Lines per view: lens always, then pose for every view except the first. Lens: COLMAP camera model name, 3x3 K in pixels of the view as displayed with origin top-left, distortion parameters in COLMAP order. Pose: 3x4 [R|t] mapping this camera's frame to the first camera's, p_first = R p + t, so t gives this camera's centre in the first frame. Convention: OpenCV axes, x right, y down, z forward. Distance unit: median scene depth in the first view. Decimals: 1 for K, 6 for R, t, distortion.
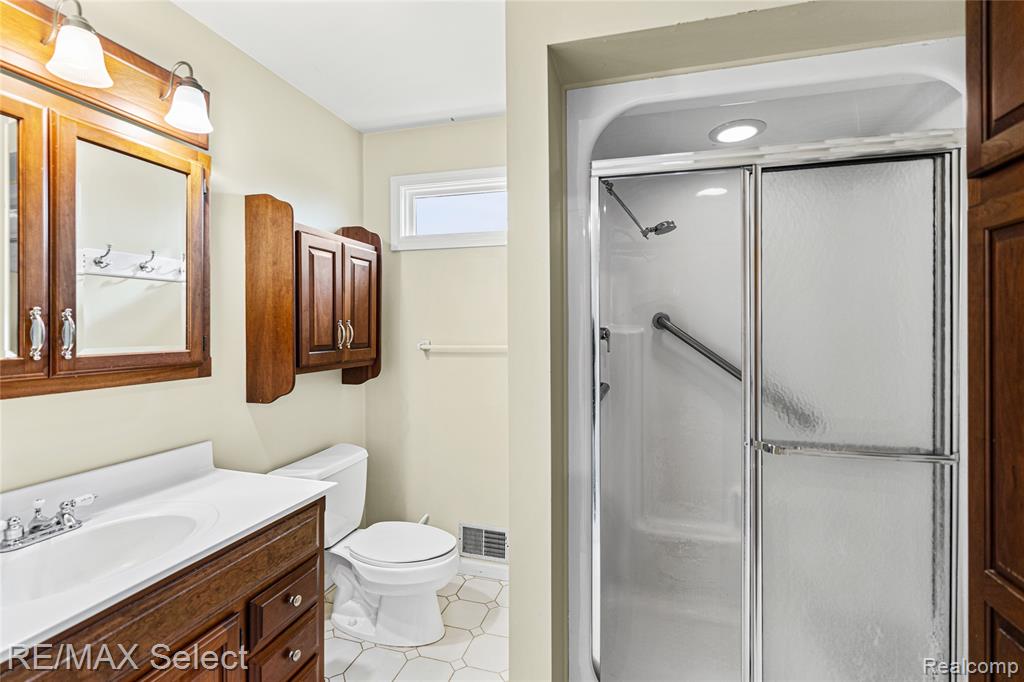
lens RADIAL K [[465.7, 0, 514.0], [0, 465.7, 334.3], [0, 0, 1]] dist [-0.009716, 0.004069]
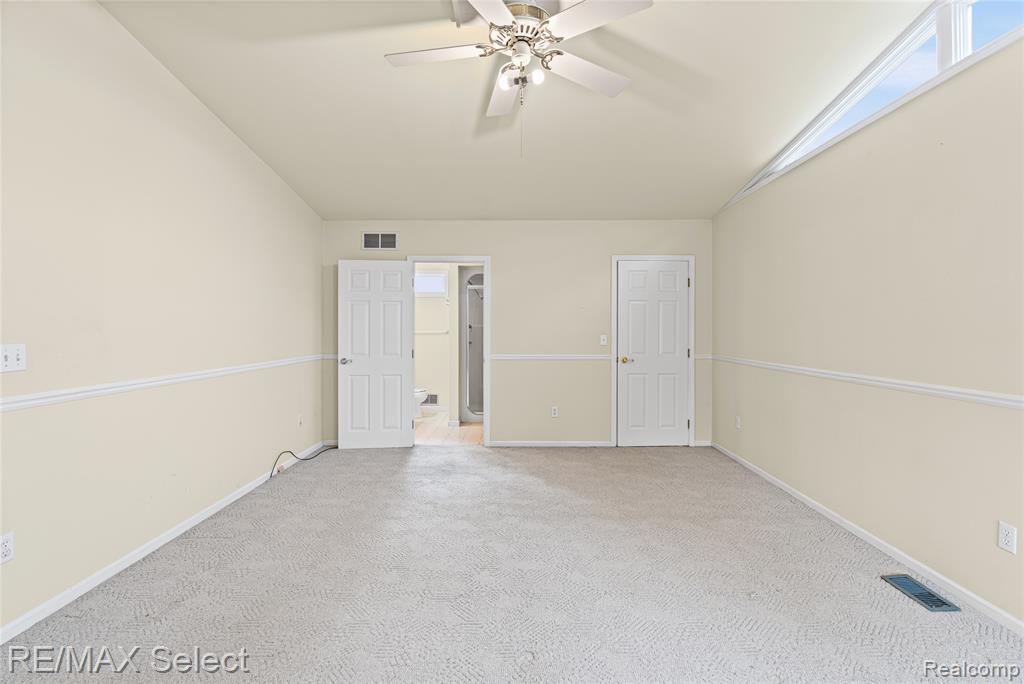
lens RADIAL K [[465.7, 0, 512.9], [0, 465.7, 335.5], [0, 0, 1]] dist [-0.009716, 0.004069]
pose [[0.959807, -0.005941, 0.280598, -0.462631], [0.004918, 0.999978, 0.004352, 0.049774], [-0.280618, -0.002797, 0.959815, -2.359310]]
